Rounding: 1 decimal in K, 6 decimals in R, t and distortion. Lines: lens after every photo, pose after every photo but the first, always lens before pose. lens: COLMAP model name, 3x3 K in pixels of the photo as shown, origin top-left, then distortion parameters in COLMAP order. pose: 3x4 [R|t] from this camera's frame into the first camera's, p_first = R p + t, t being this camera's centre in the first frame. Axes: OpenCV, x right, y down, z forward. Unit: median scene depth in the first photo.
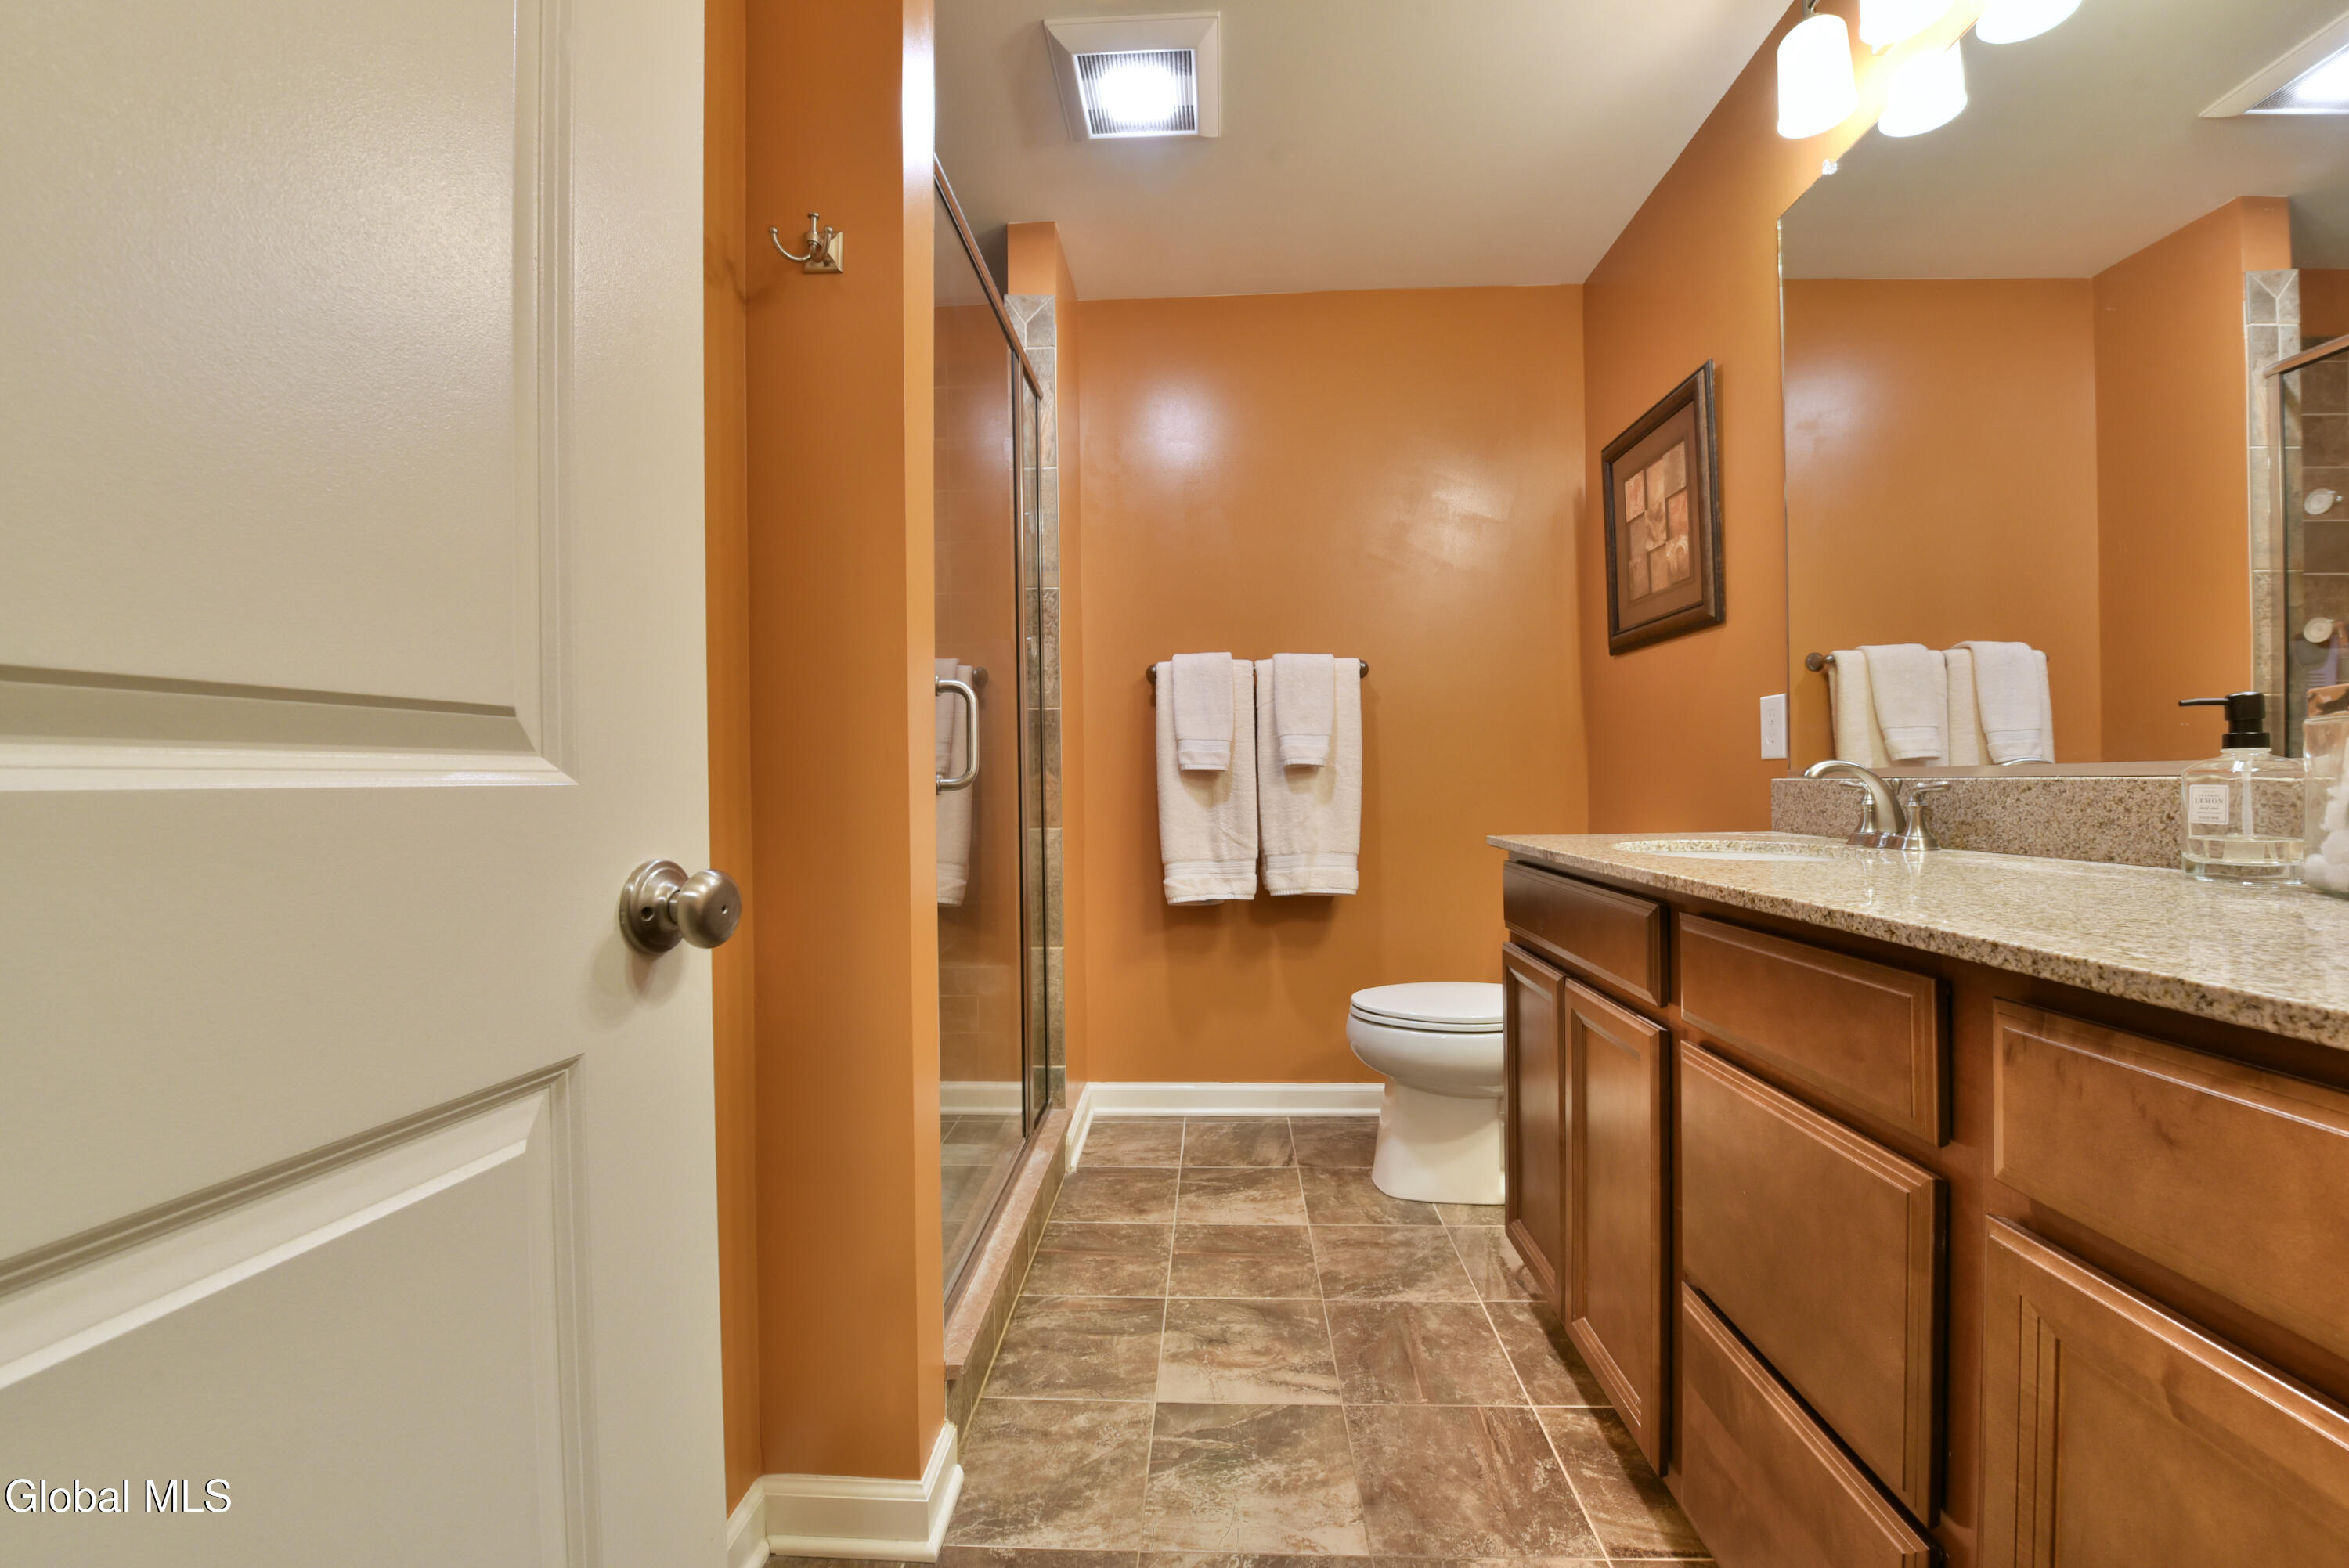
lens RADIAL K [[954.2, 0, 1184.4], [0, 954.2, 781.5], [0, 0, 1]] dist [-0.013129, -0.003690]
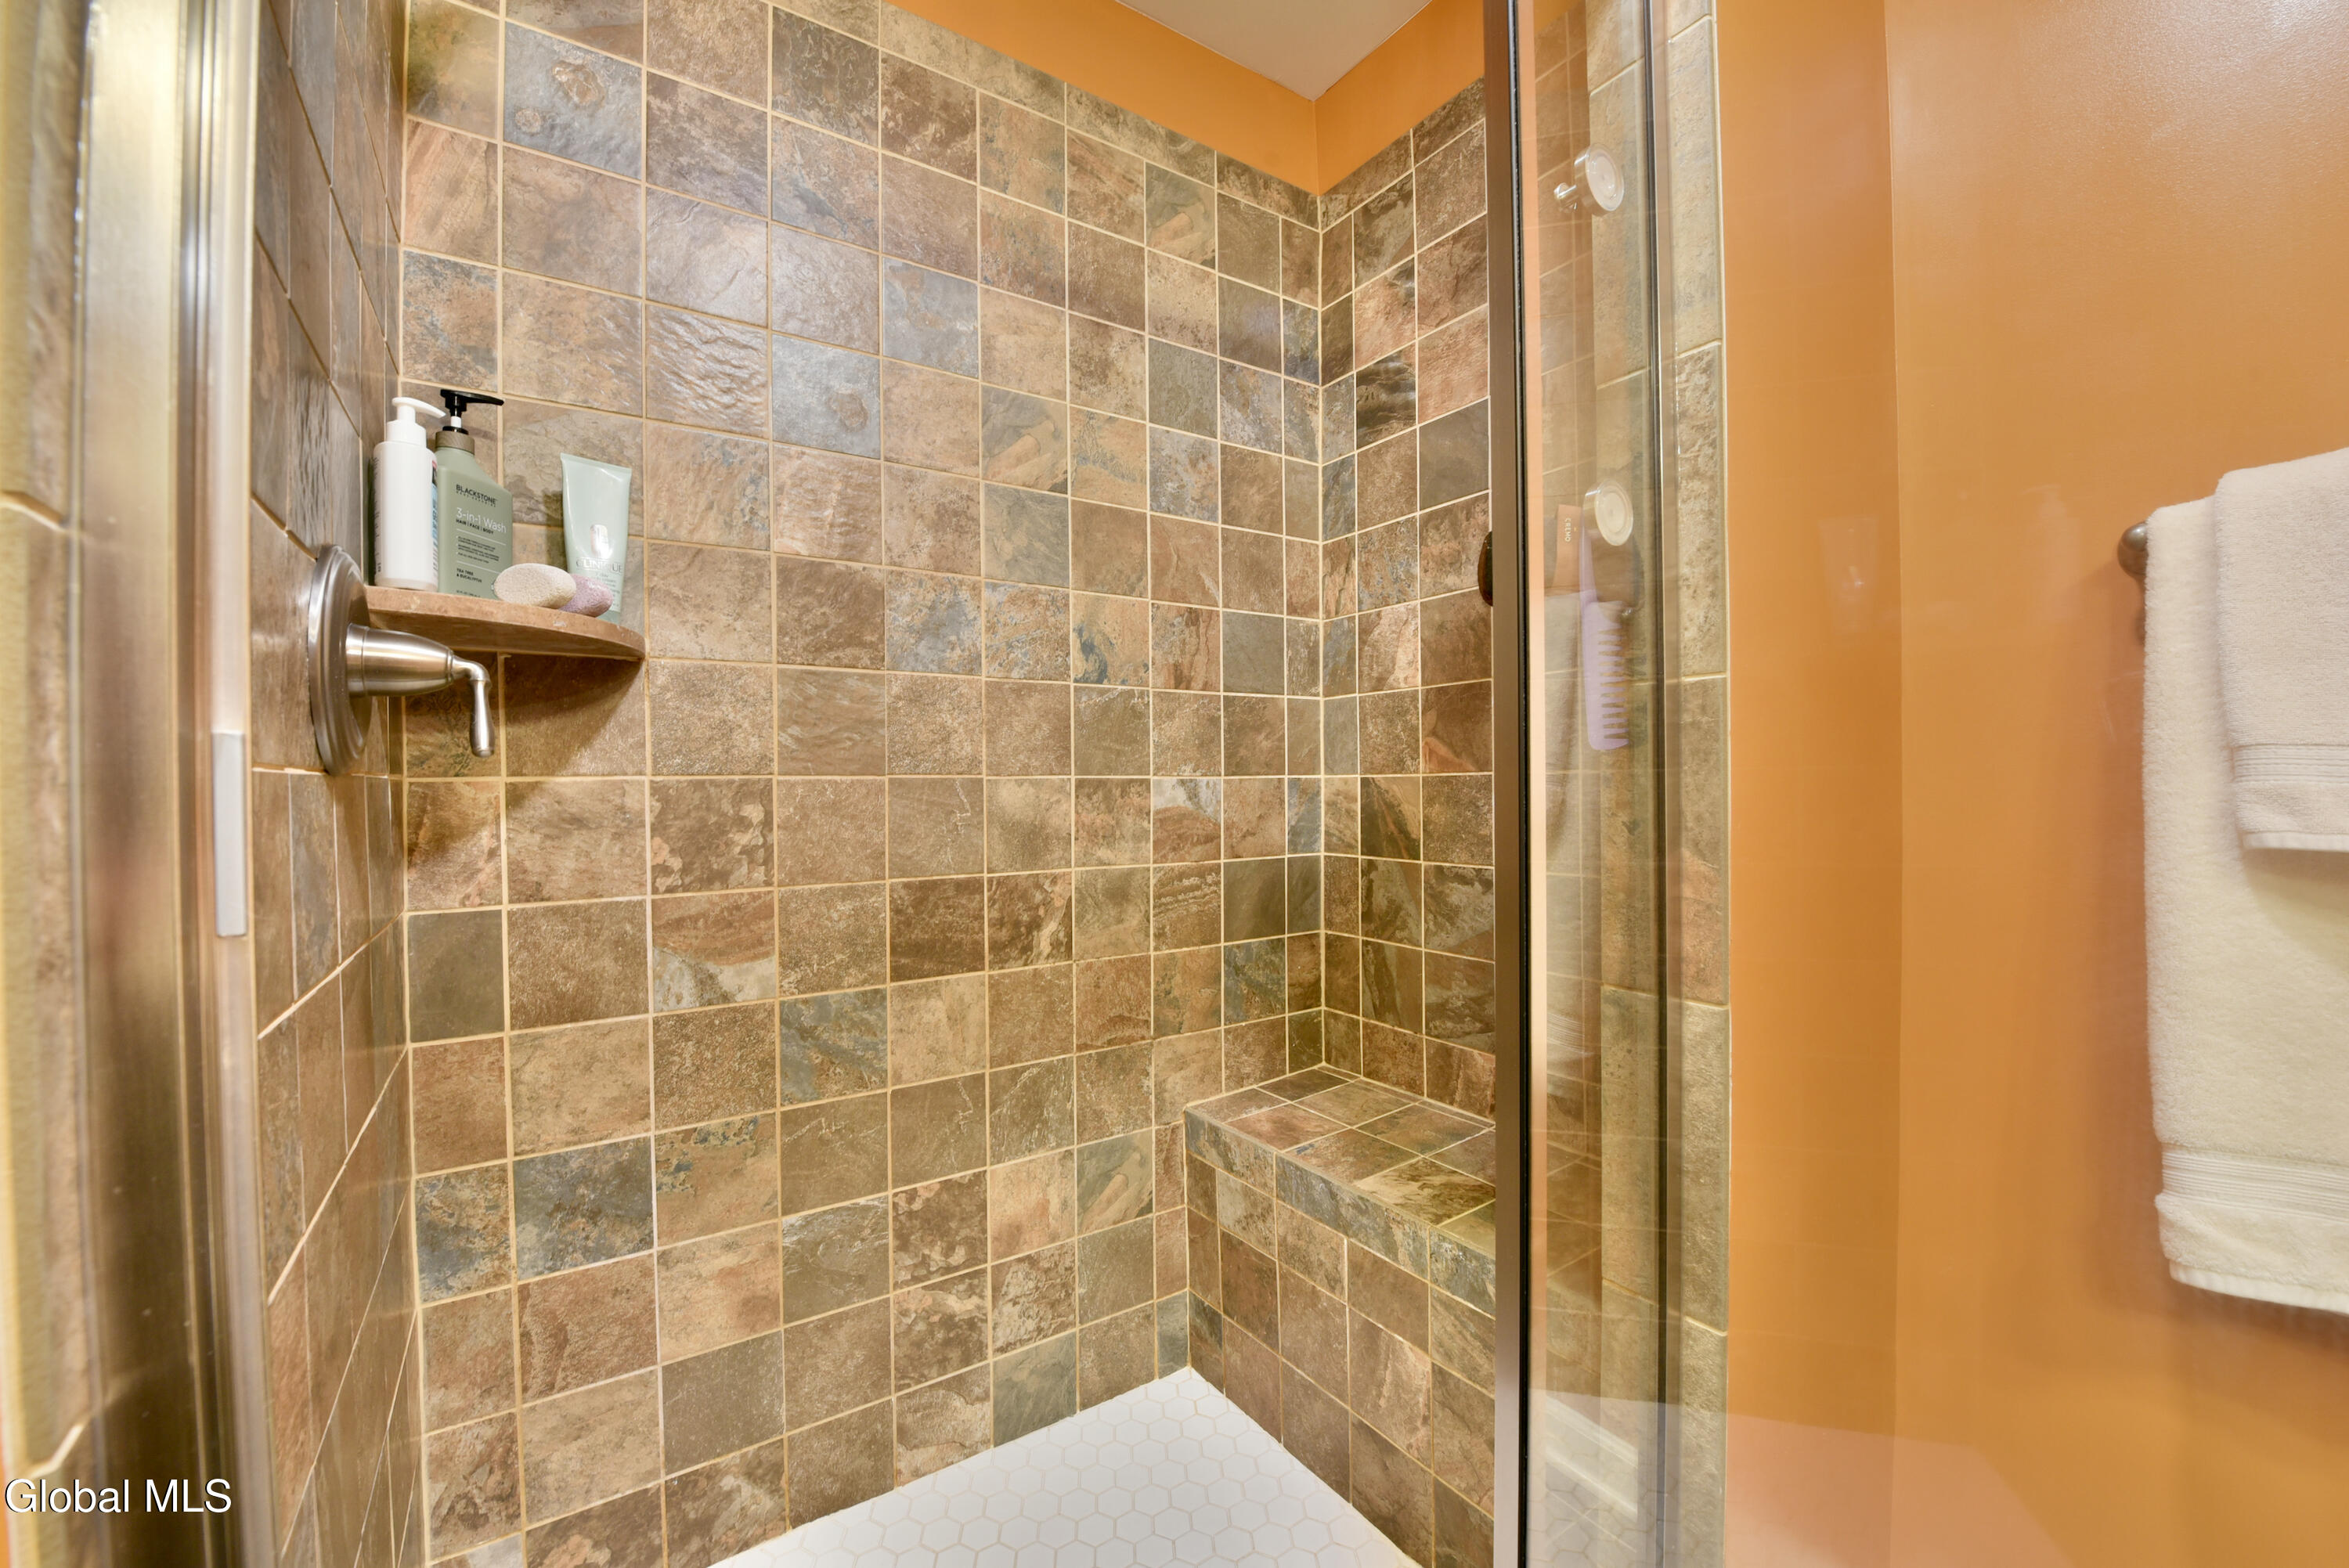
lens RADIAL K [[954.2, 0, 1183.6], [0, 954.2, 784.2], [0, 0, 1]] dist [-0.013129, -0.003690]
pose [[0.591555, 0.010803, -0.806192, 0.041650], [-0.000355, 0.999914, 0.013138, -0.043343], [0.806265, -0.007486, 0.591508, 0.670131]]
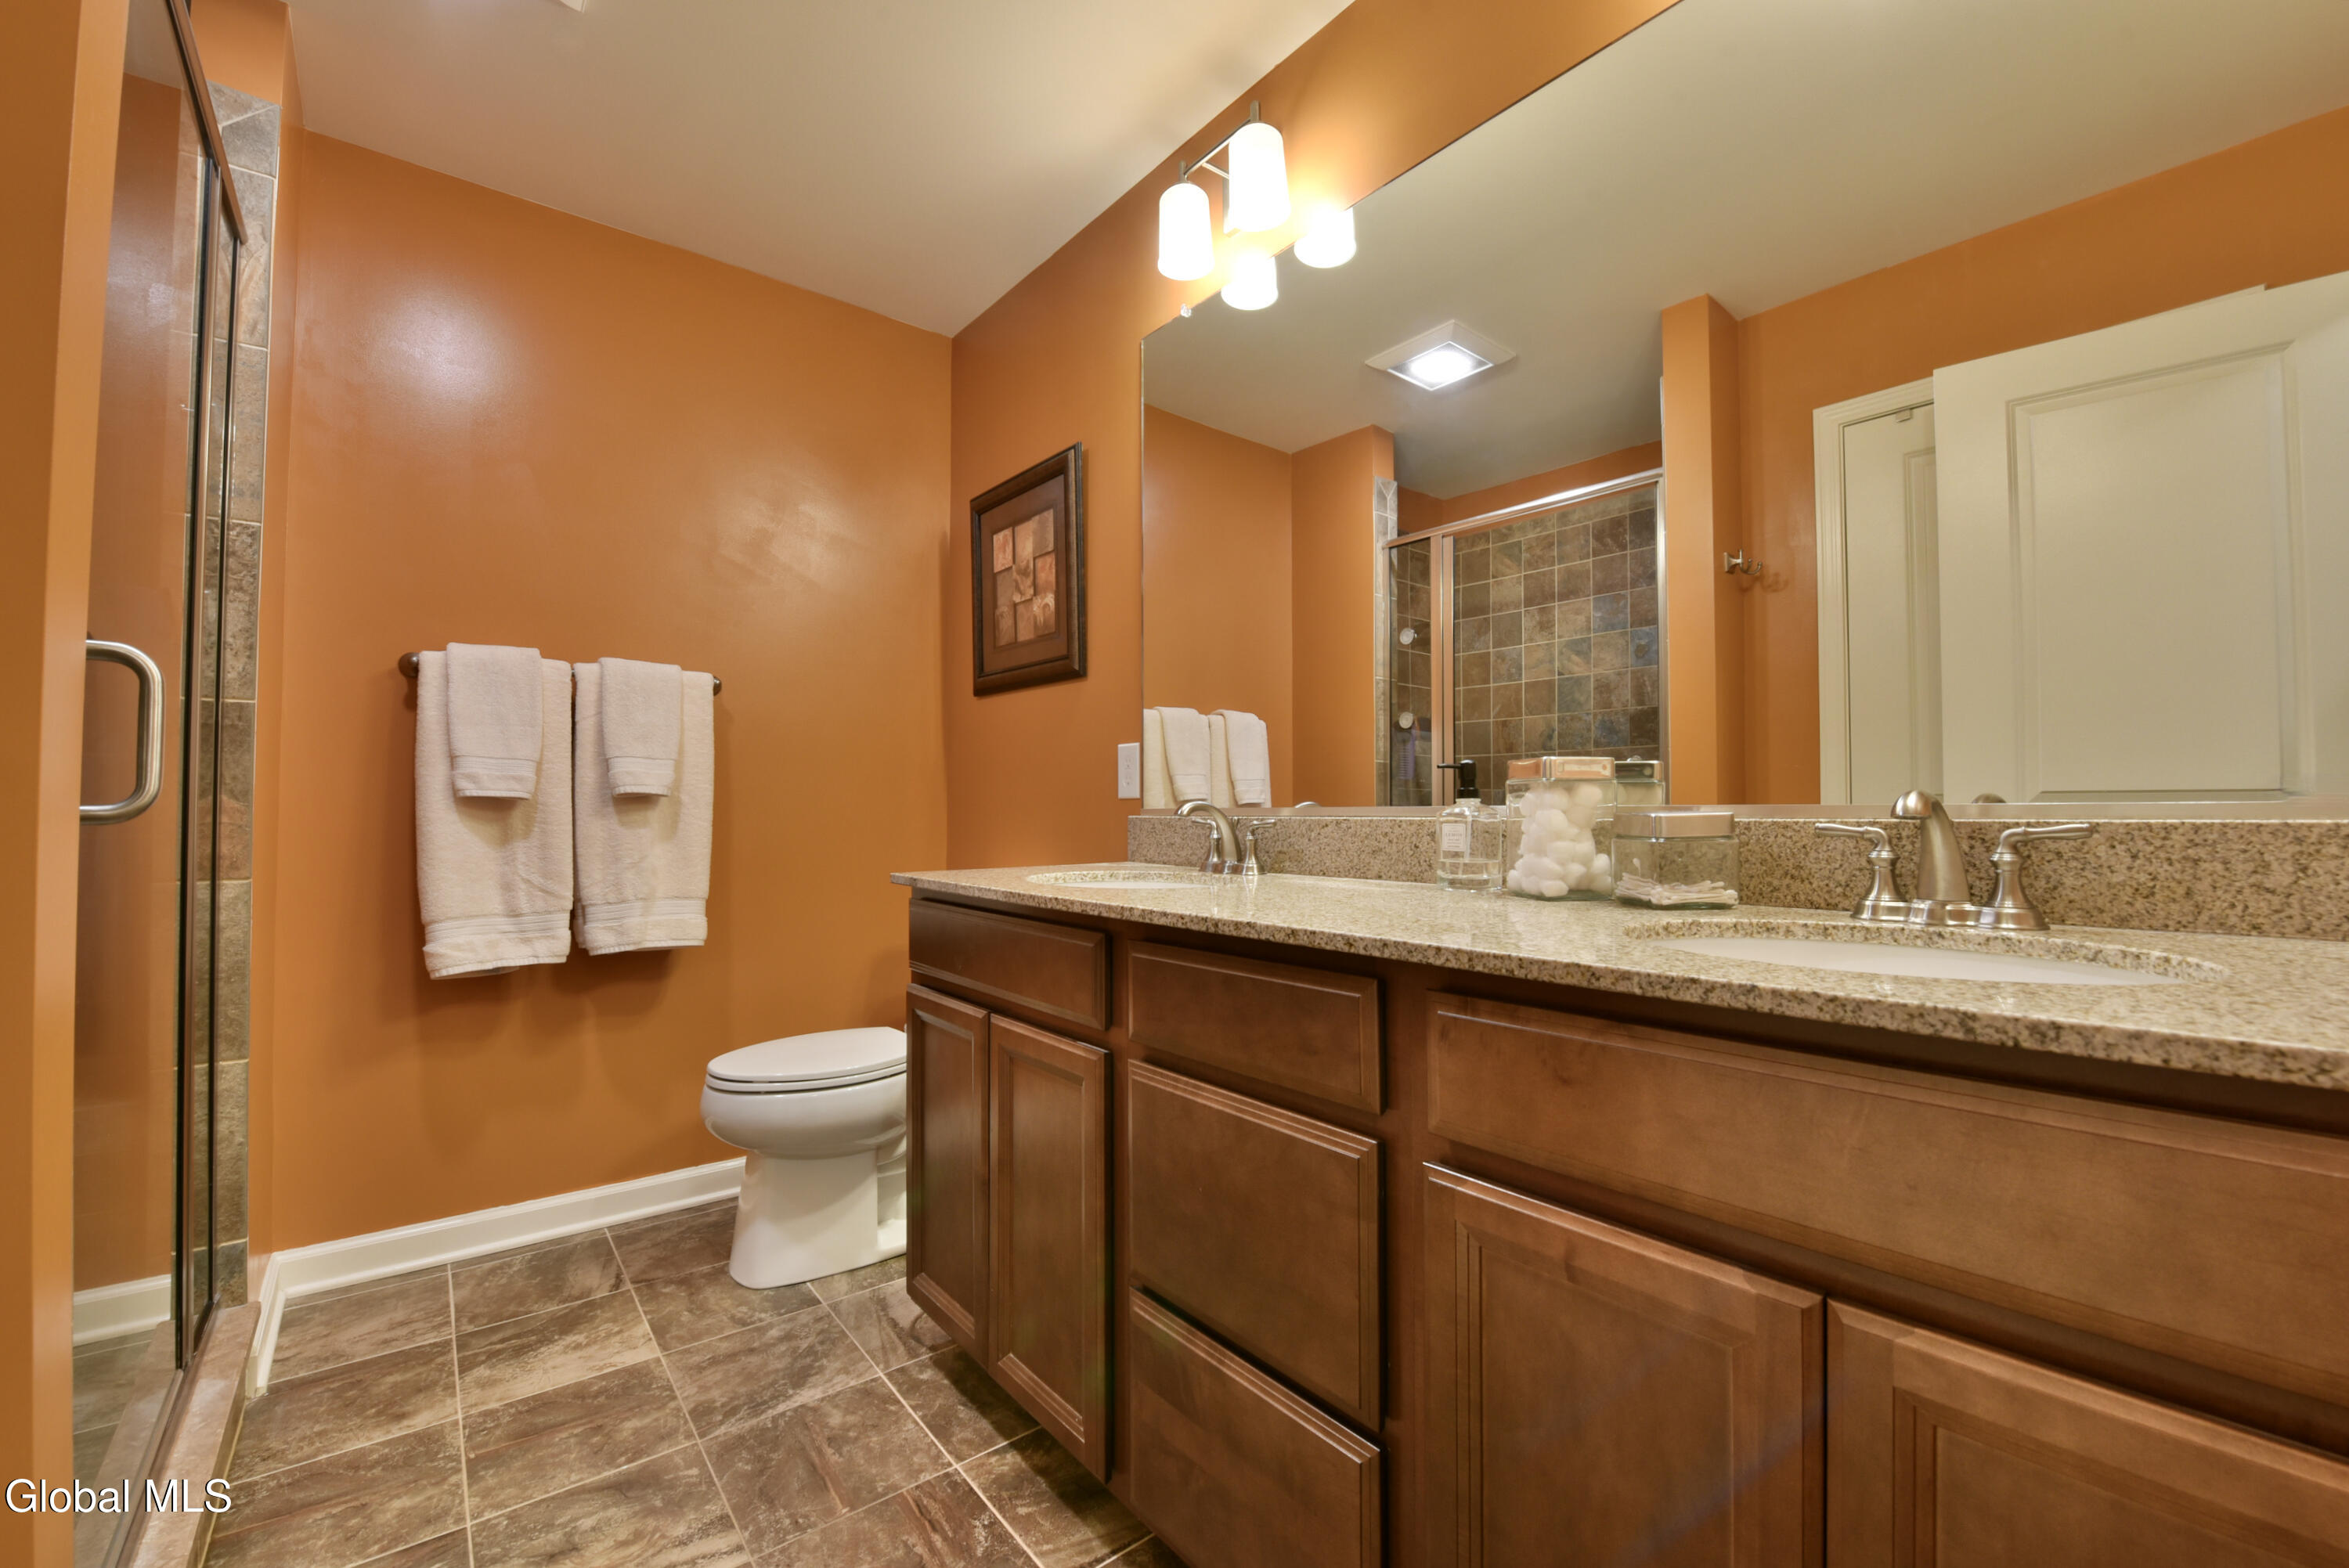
lens RADIAL K [[954.2, 0, 1189.6], [0, 954.2, 781.8], [0, 0, 1]] dist [-0.013129, -0.003690]
pose [[0.747349, 0.031679, 0.663676, -0.080797], [-0.008628, 0.999241, -0.037981, -0.000738], [-0.664375, 0.022659, 0.747056, 0.074094]]
